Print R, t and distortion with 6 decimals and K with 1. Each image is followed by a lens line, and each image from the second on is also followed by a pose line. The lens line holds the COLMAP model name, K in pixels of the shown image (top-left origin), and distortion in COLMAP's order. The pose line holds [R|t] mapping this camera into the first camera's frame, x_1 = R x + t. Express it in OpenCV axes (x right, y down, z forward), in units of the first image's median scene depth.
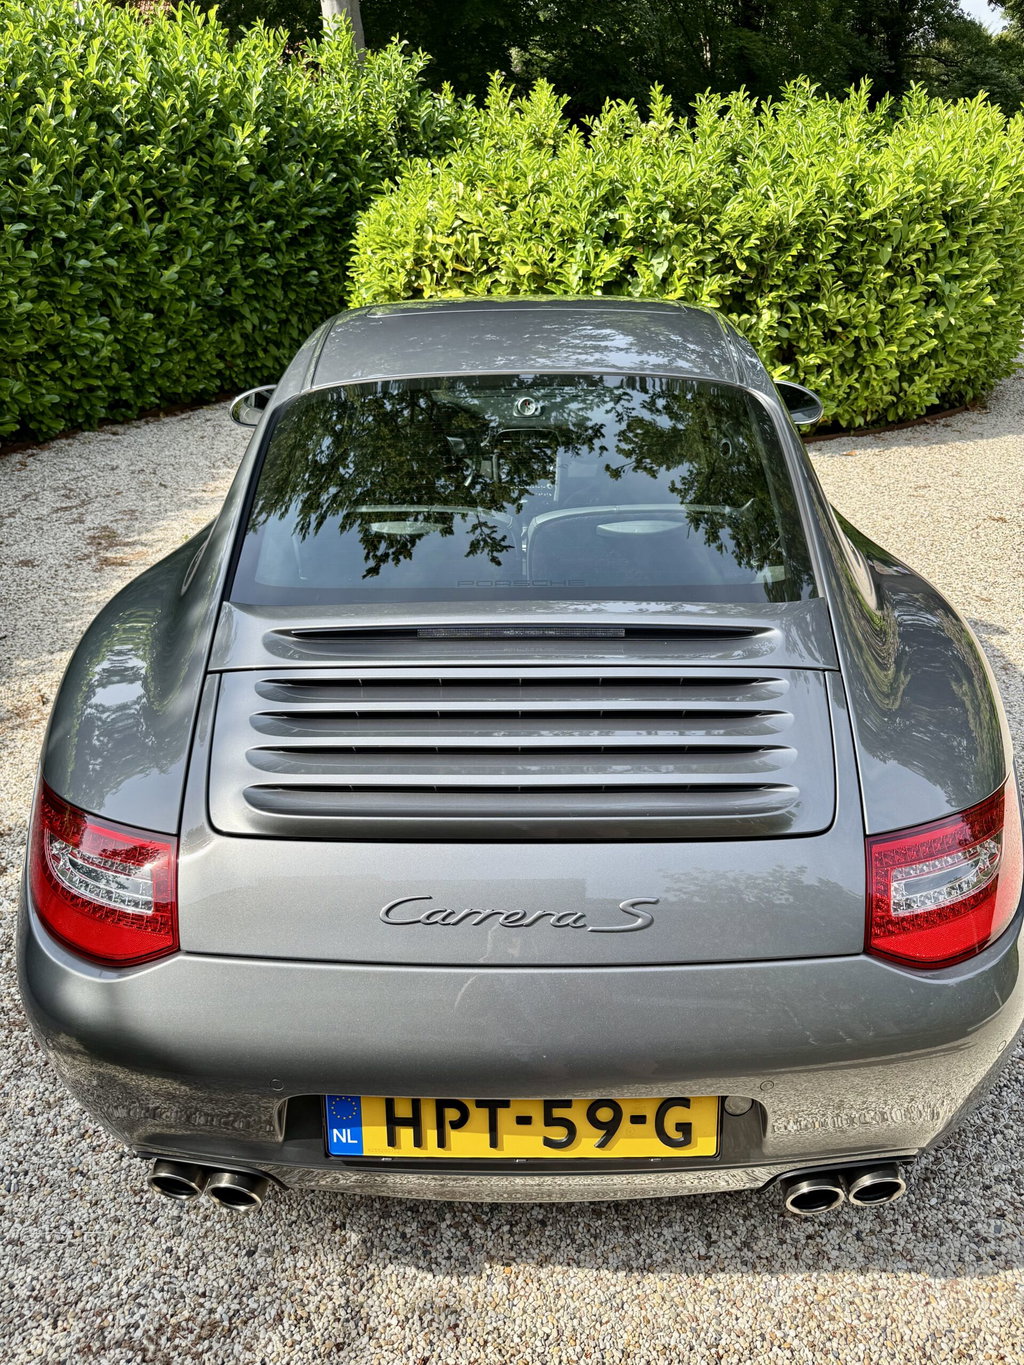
lens RADIAL K [[966.2, 0, 512.0], [0, 966.2, 682.5], [0, 0, 1]] dist [0.021321, -0.032672]
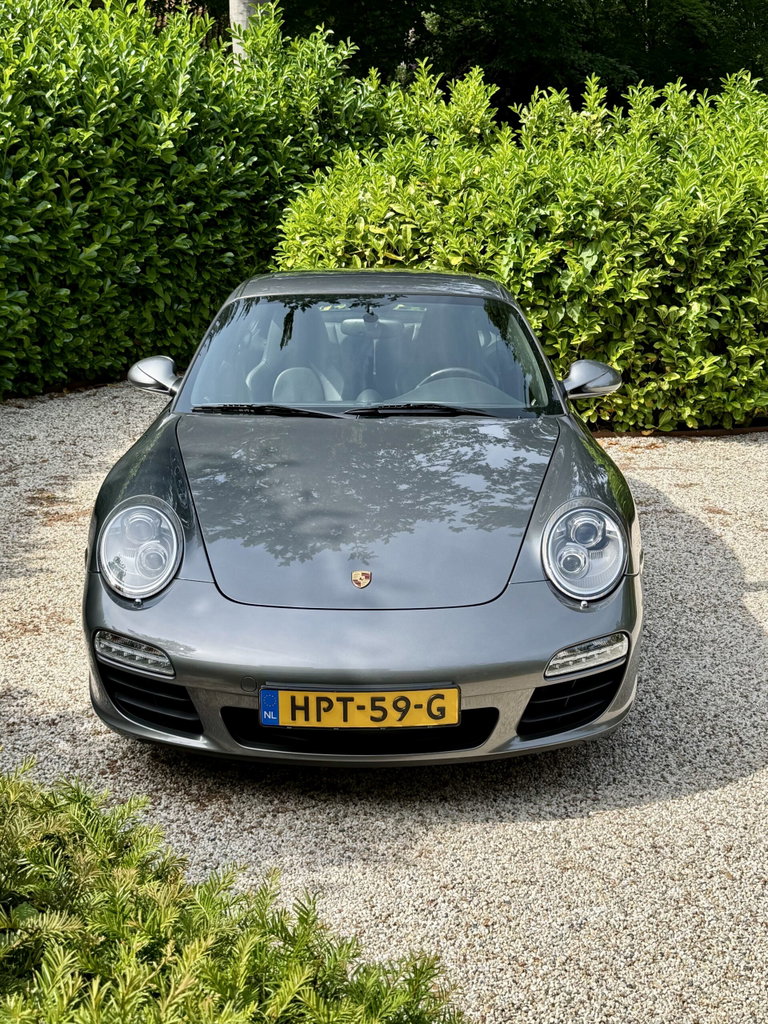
lens RADIAL K [[1279.6, 0, 384.0], [0, 1279.6, 512.0], [0, 0, 1]] dist [0.249057, -0.624033]
pose [[0.999542, 0.027875, -0.011757, -0.033591], [-0.029654, 0.979692, -0.198303, 0.090340], [0.005990, 0.198561, 0.980070, -0.239758]]
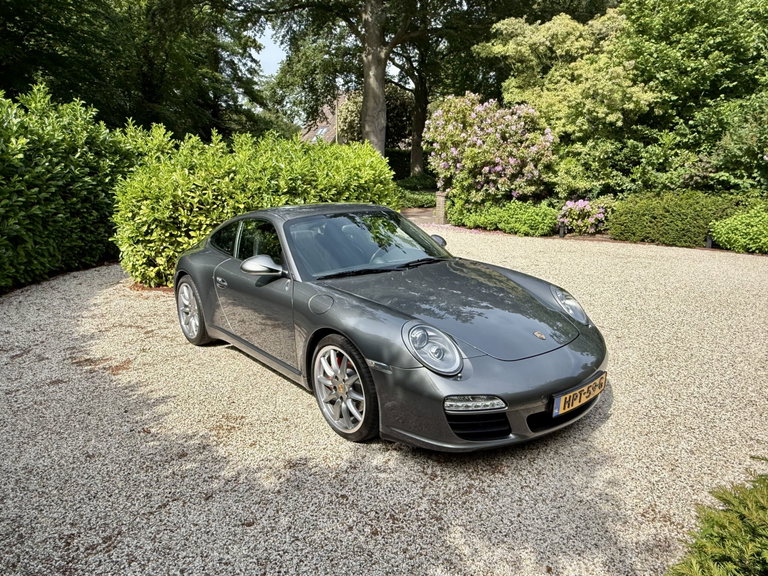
lens RADIAL K [[509.2, 0, 384.0], [0, 509.2, 288.0], [0, 0, 1]] dist [0.003718, 0.001914]
pose [[0.774456, -0.134946, 0.618067, -0.392469], [0.285053, 0.946623, -0.150499, 0.006972], [-0.564768, 0.292737, 0.771585, -0.000116]]
